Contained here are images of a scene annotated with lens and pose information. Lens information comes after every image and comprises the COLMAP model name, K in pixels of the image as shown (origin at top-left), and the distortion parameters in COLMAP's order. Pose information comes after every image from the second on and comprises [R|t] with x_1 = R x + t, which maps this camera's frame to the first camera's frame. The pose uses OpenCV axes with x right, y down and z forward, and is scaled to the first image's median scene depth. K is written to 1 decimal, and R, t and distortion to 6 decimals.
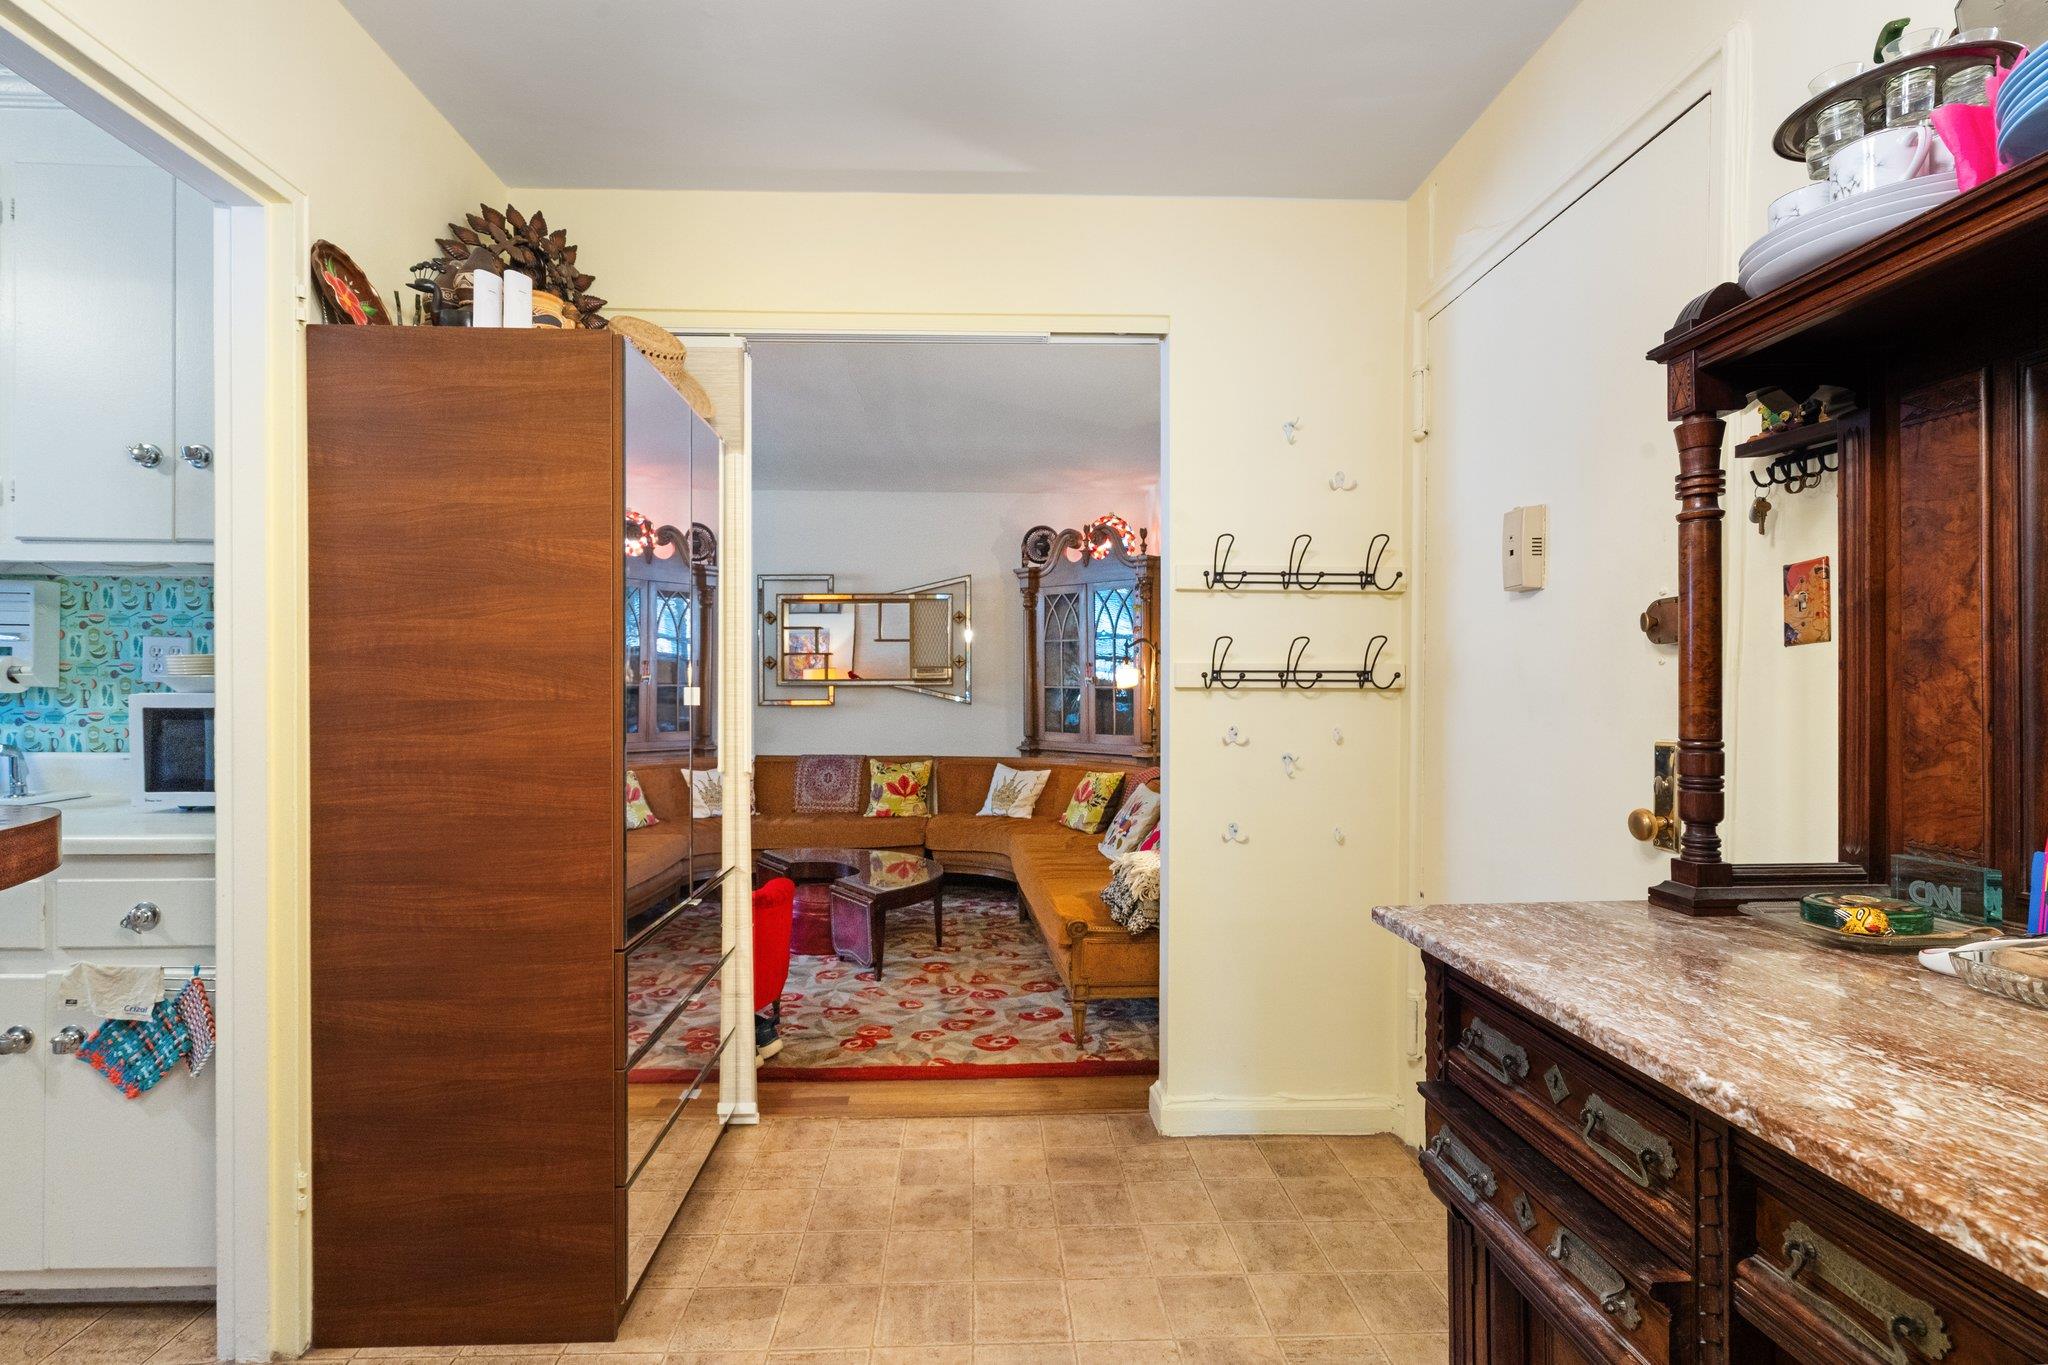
lens RADIAL K [[963.2, 0, 987.0], [0, 963.2, 696.3], [0, 0, 1]] dist [-0.000145, 0.000091]
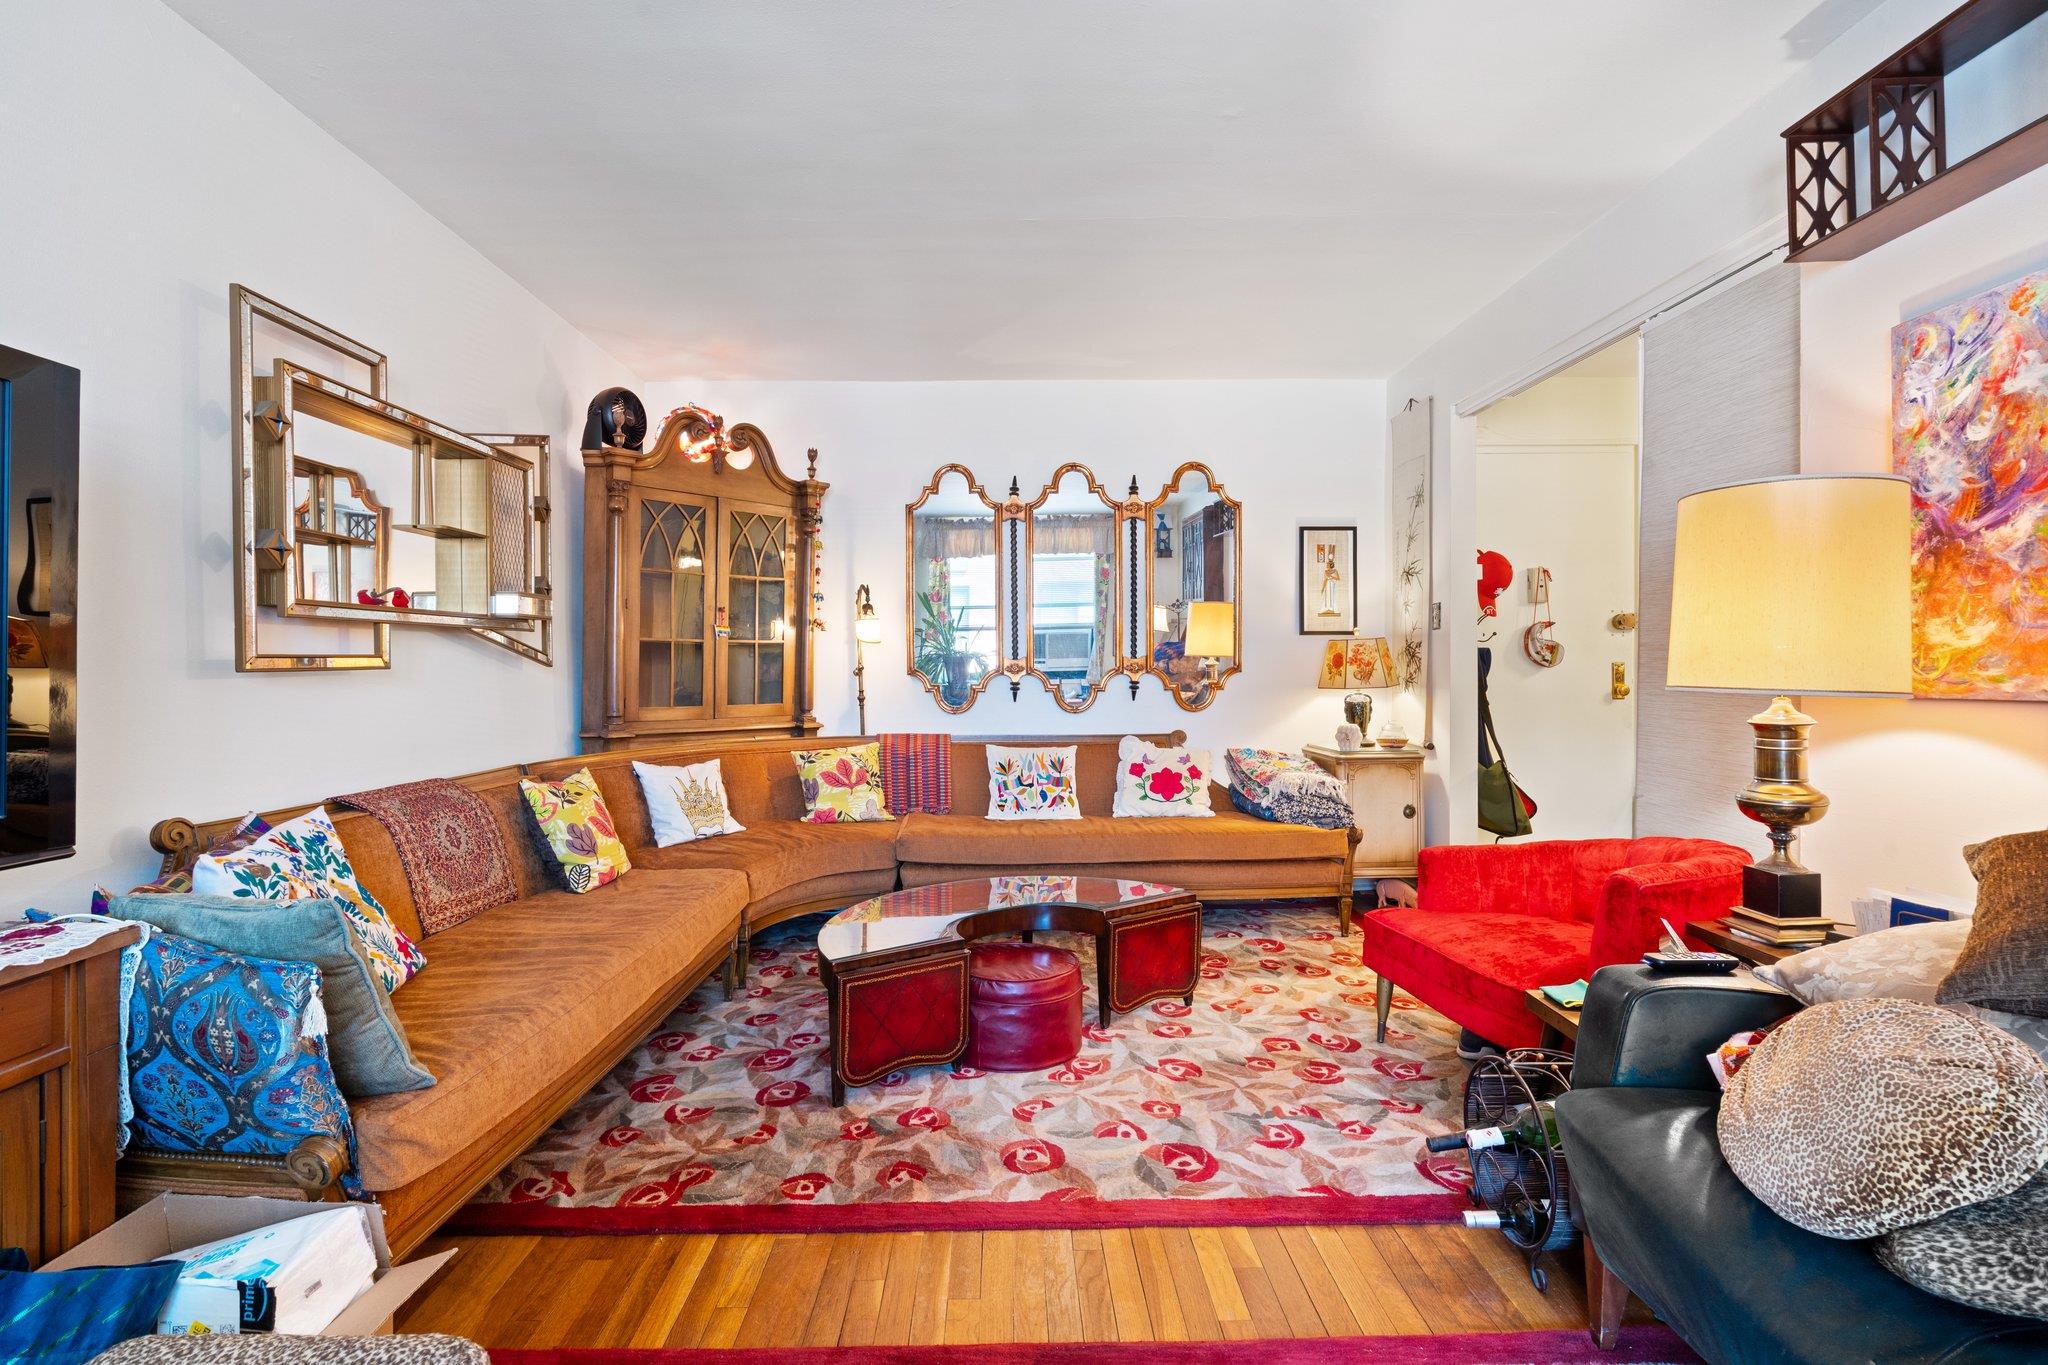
lens RADIAL K [[950.7, 0, 1023.1], [0, 950.7, 662.3], [0, 0, 1]] dist [-0.000686, 0.000080]
pose [[0.006271, -0.003858, 0.999973, -0.872634], [0.004510, 0.999982, 0.003830, 0.007431], [-0.999970, 0.004486, 0.006288, 1.094993]]
